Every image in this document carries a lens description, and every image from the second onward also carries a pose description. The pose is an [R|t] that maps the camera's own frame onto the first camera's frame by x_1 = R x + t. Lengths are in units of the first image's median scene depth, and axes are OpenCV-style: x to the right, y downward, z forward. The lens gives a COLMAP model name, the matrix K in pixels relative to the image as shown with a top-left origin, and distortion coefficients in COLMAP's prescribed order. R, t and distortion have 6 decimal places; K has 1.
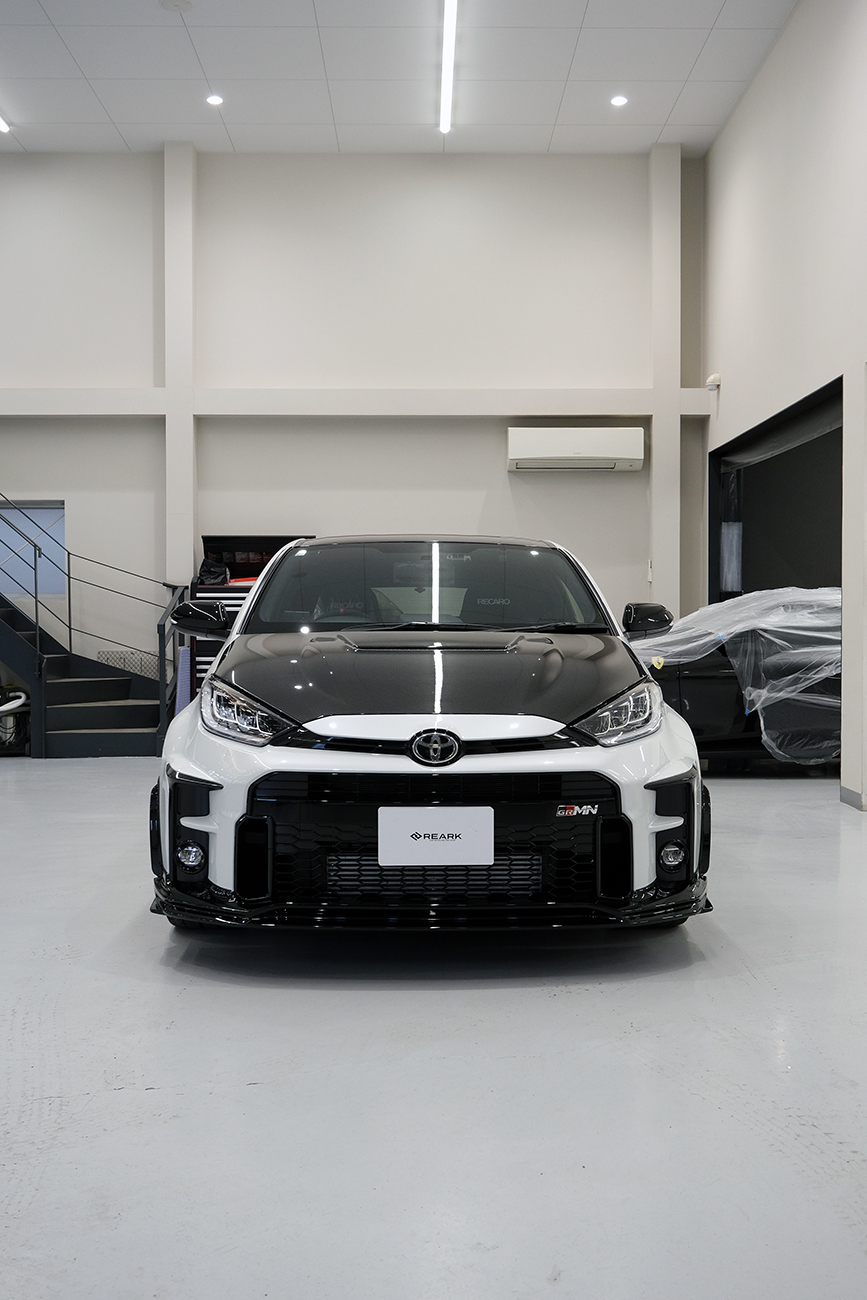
lens RADIAL K [[1361.5, 0, 433.5], [0, 1361.5, 650.0], [0, 0, 1]] dist [-0.005685, 0.007541]
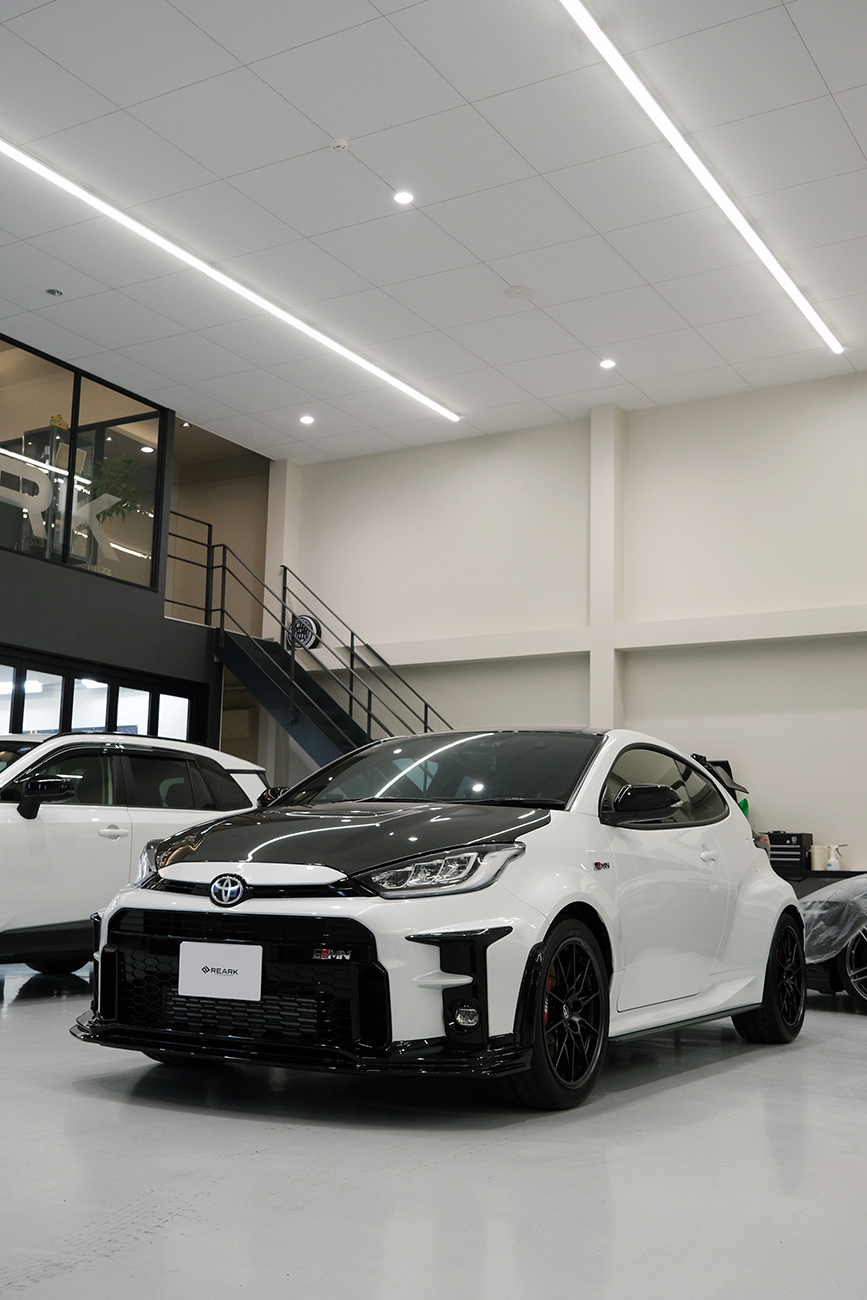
lens RADIAL K [[1373.3, 0, 433.5], [0, 1373.3, 650.0], [0, 0, 1]] dist [0.003787, 0.002171]
pose [[0.848499, -0.066816, -0.524963, 0.745297], [-0.035577, 0.982551, -0.182560, 0.077215], [0.528000, 0.173579, 0.831316, 0.115954]]
